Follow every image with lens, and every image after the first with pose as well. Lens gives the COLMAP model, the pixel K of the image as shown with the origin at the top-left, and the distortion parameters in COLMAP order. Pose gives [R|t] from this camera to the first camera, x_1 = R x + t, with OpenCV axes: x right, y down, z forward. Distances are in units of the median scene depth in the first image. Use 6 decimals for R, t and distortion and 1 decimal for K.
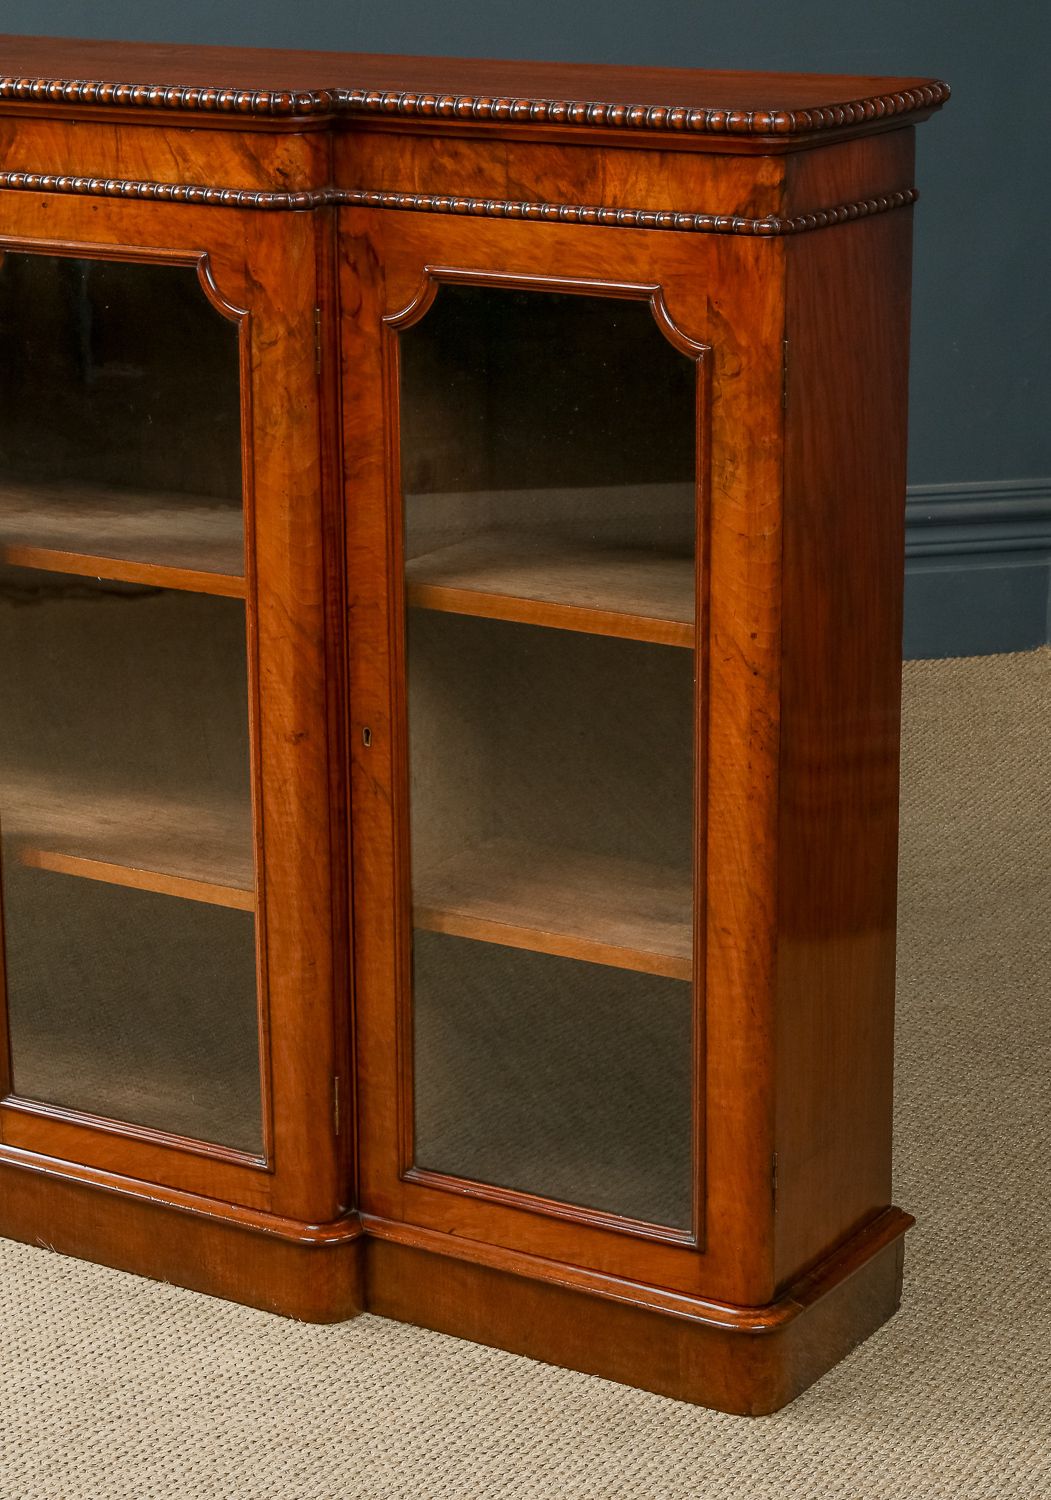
lens RADIAL K [[3546.4, 0, 533.9], [0, 3546.4, 751.5], [0, 0, 1]] dist [-0.002309, 0.000000]
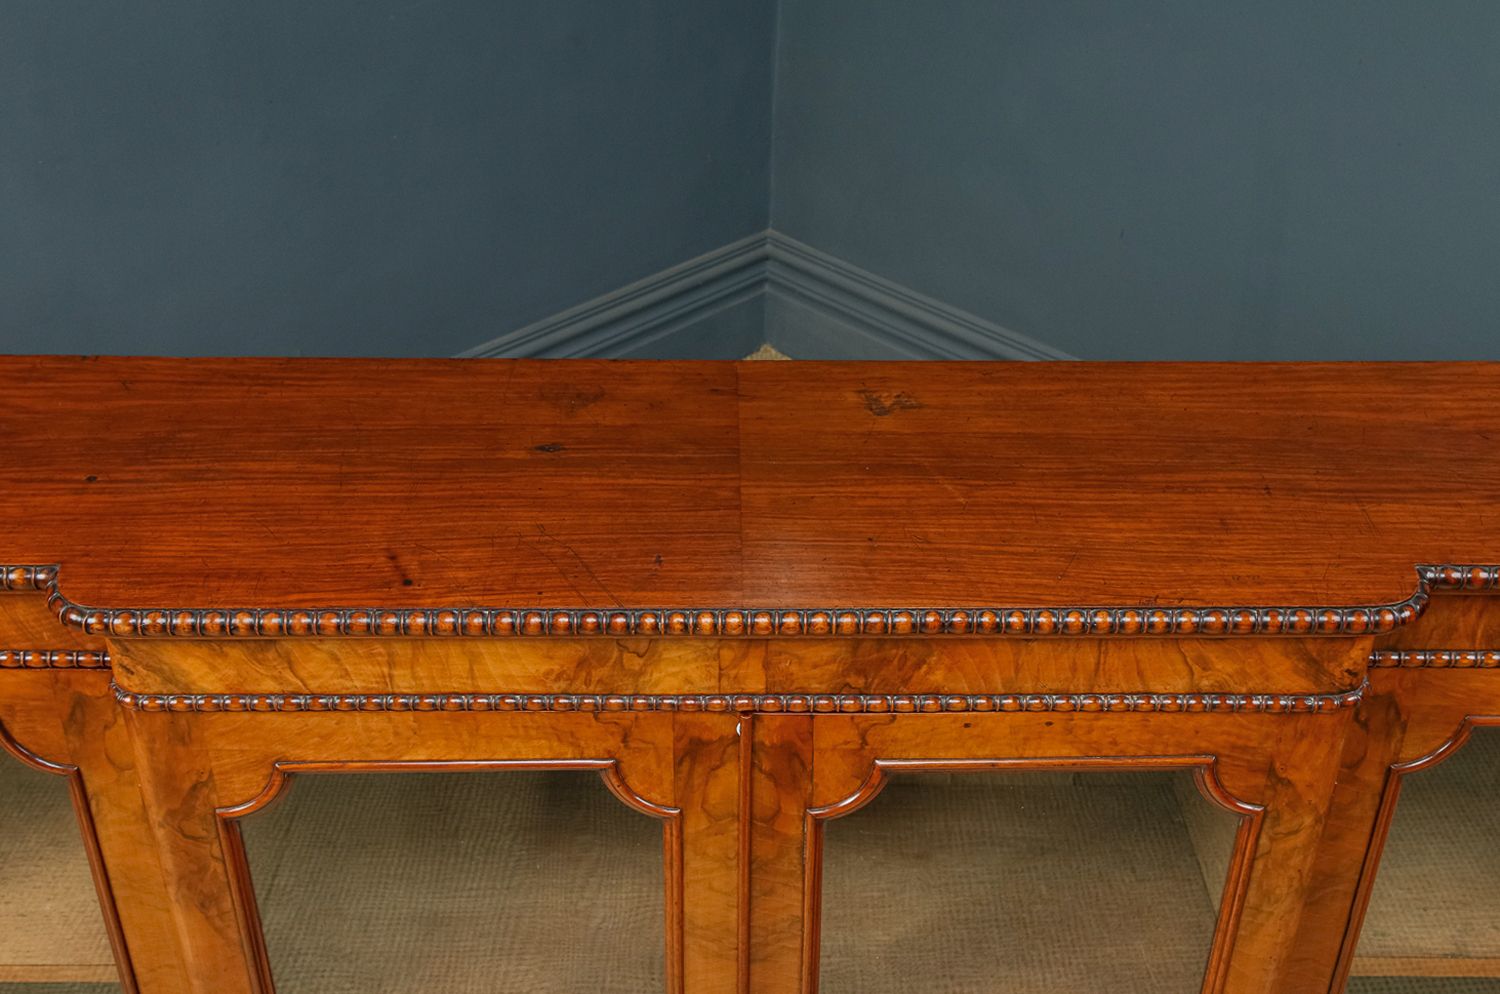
lens RADIAL K [[1699.6, 0, 752.0], [0, 1699.6, 490.0], [0, 0, 1]] dist [0.016904, 0.000000]
pose [[0.838967, -0.275541, 0.469267, -0.351704], [0.134676, 0.940640, 0.311543, -0.337814], [-0.527255, -0.198175, 0.826274, 0.753882]]
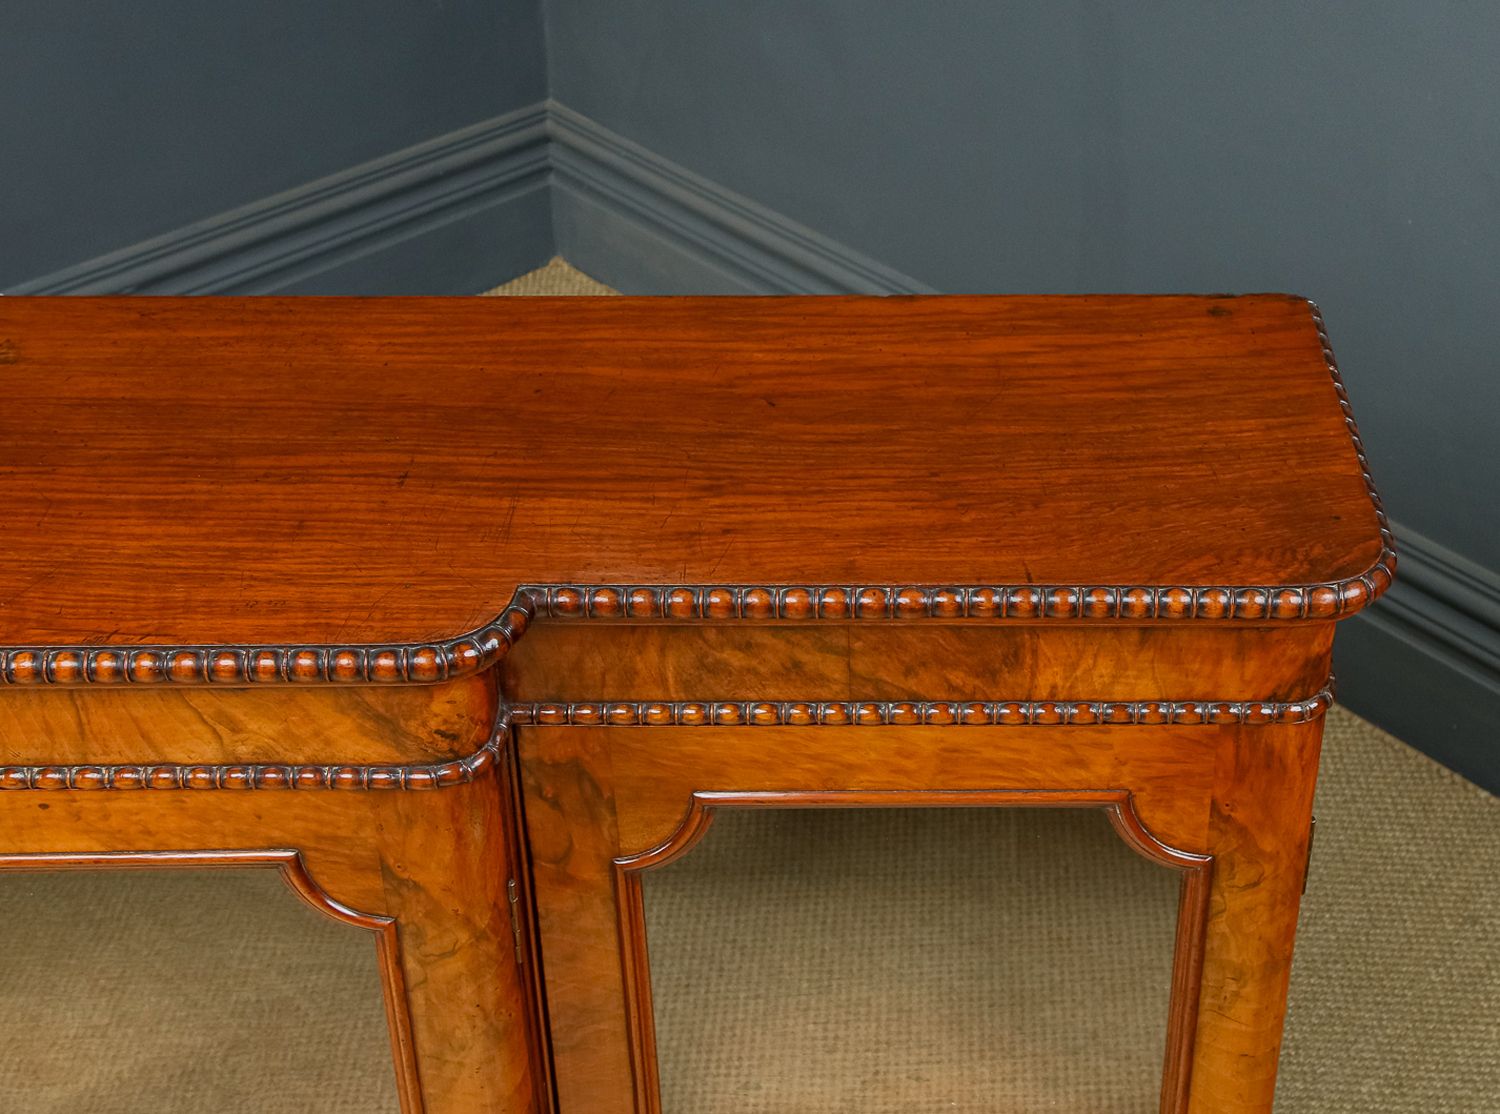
lens RADIAL K [[2287.1, 0, 930.4], [0, 2287.1, 458.6], [0, 0, 1]] dist [0.025278, 0.000000]
pose [[0.840731, -0.278529, 0.464320, -0.164002], [0.135767, 0.938591, 0.317198, -0.310411], [-0.524155, -0.203639, 0.826917, 0.653156]]
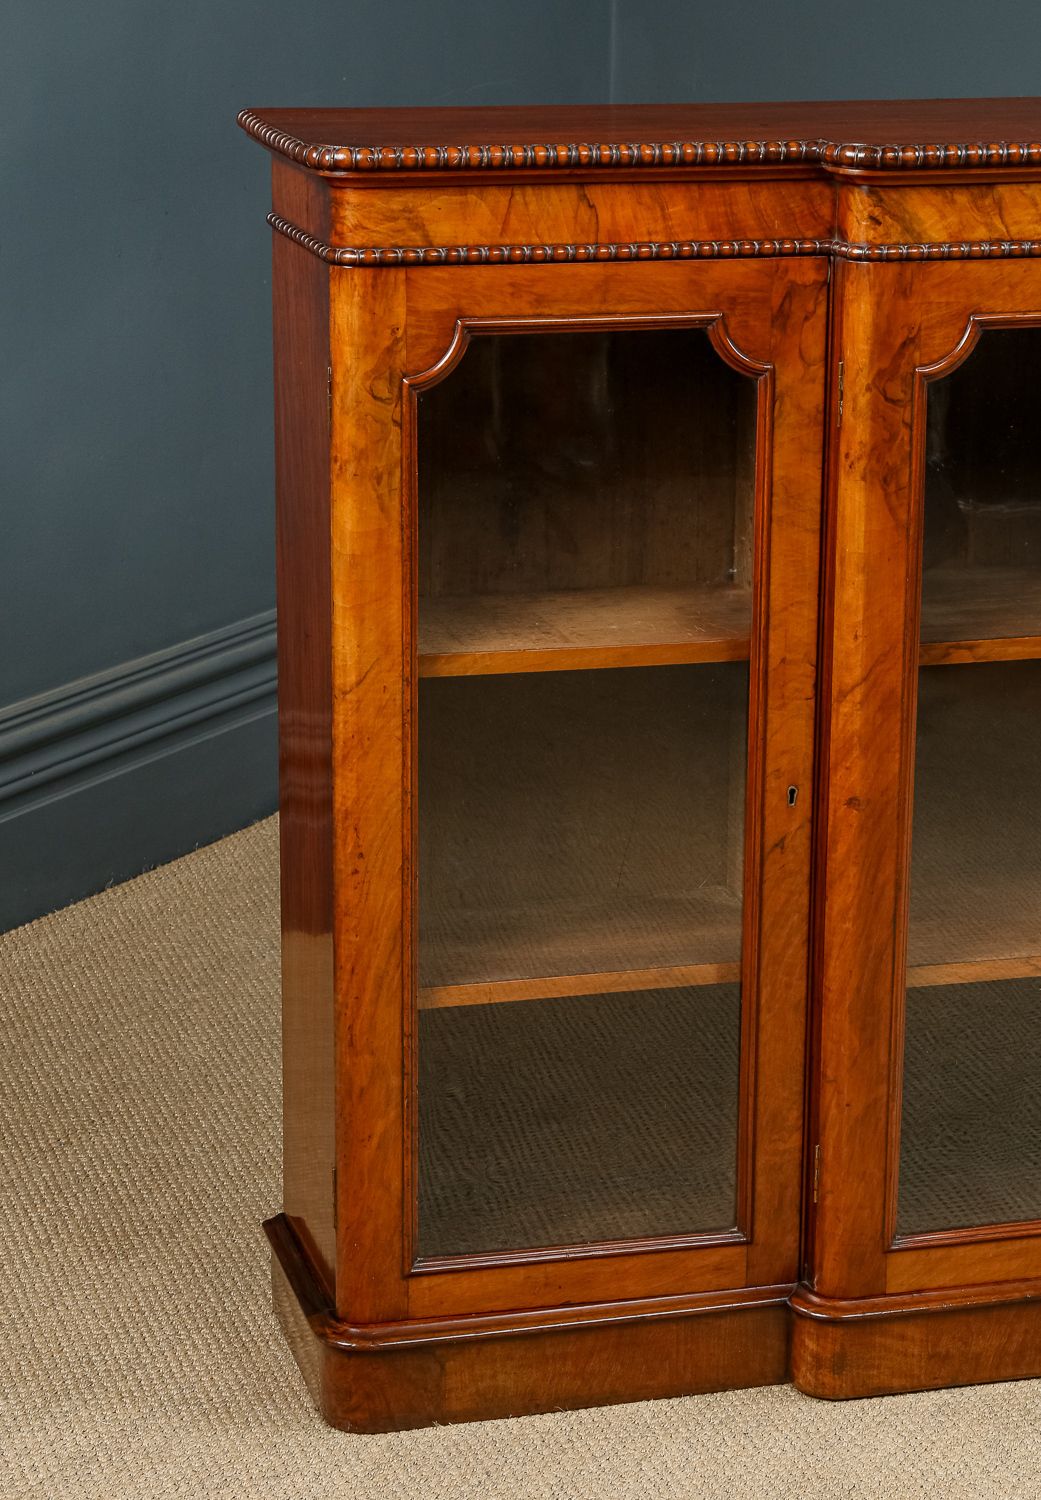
lens RADIAL K [[3653.9, 0, 463.0], [0, 3653.9, 700.5], [0, 0, 1]] dist [0.001605, 0.000000]
pose [[0.683354, -0.176939, 0.708322, -1.109705], [0.194302, 0.979274, 0.057169, -0.152452], [-0.703757, 0.098561, 0.703570, 0.519523]]
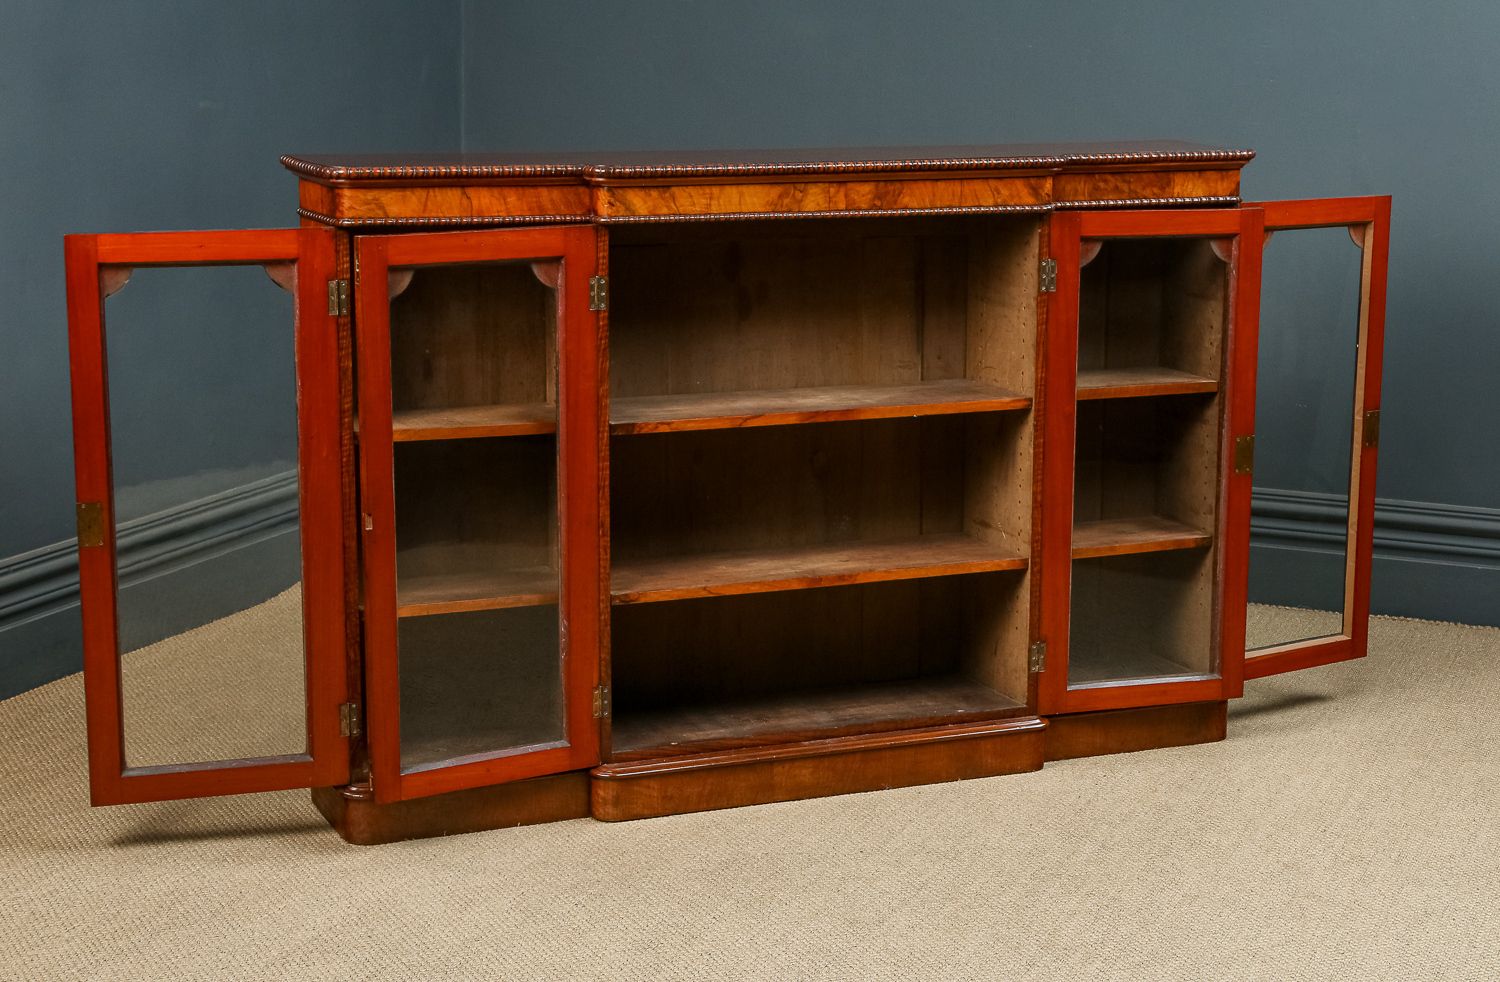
lens RADIAL K [[2779.4, 0, 809.4], [0, 2779.4, 536.8], [0, 0, 1]] dist [0.007807, 0.000000]
pose [[0.548196, -0.152383, 0.822351, -1.518522], [0.221314, 0.974642, 0.033070, -0.051153], [-0.806537, 0.163869, 0.568019, 0.210506]]
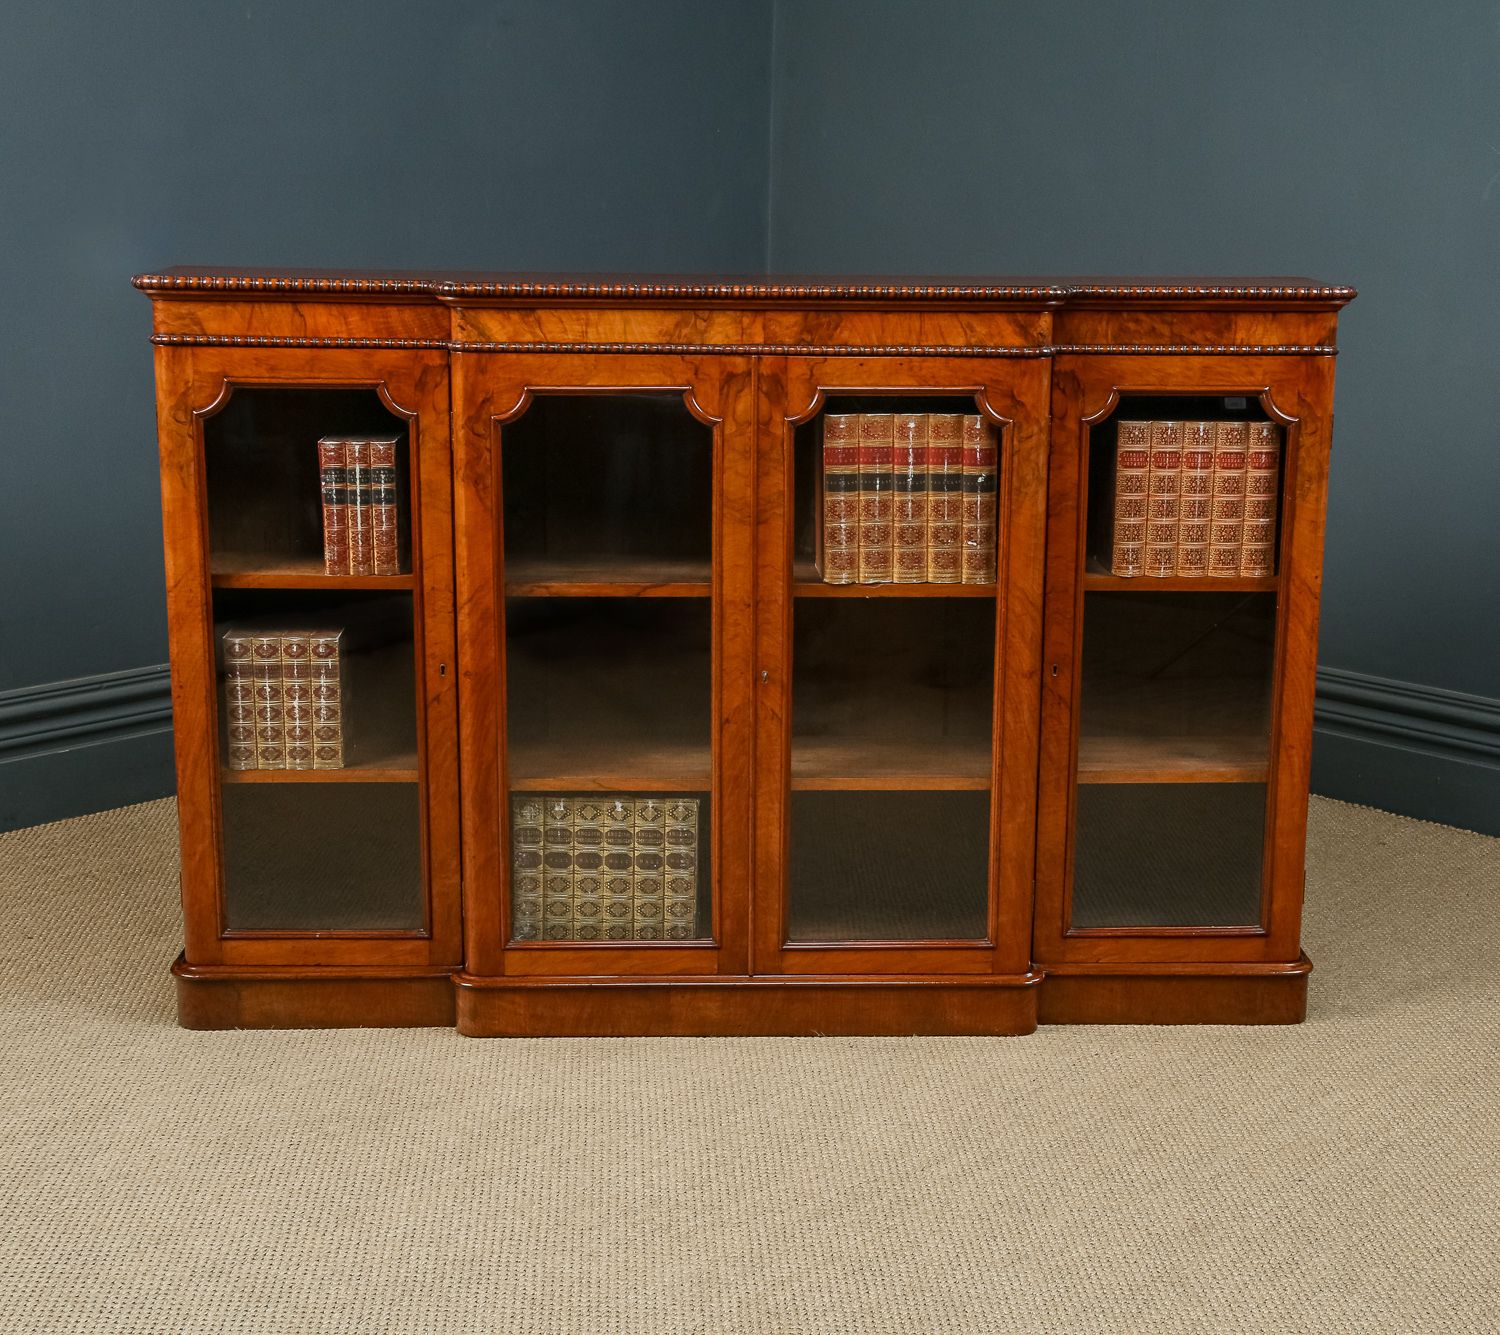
lens RADIAL K [[2283.8, 0, 789.1], [0, 2283.8, 654.8], [0, 0, 1]] dist [0.013451, 0.000000]
pose [[0.824292, -0.100885, 0.557104, -0.786375], [0.142473, 0.989292, -0.031654, 0.005011], [-0.547945, 0.105464, 0.829839, 0.175696]]
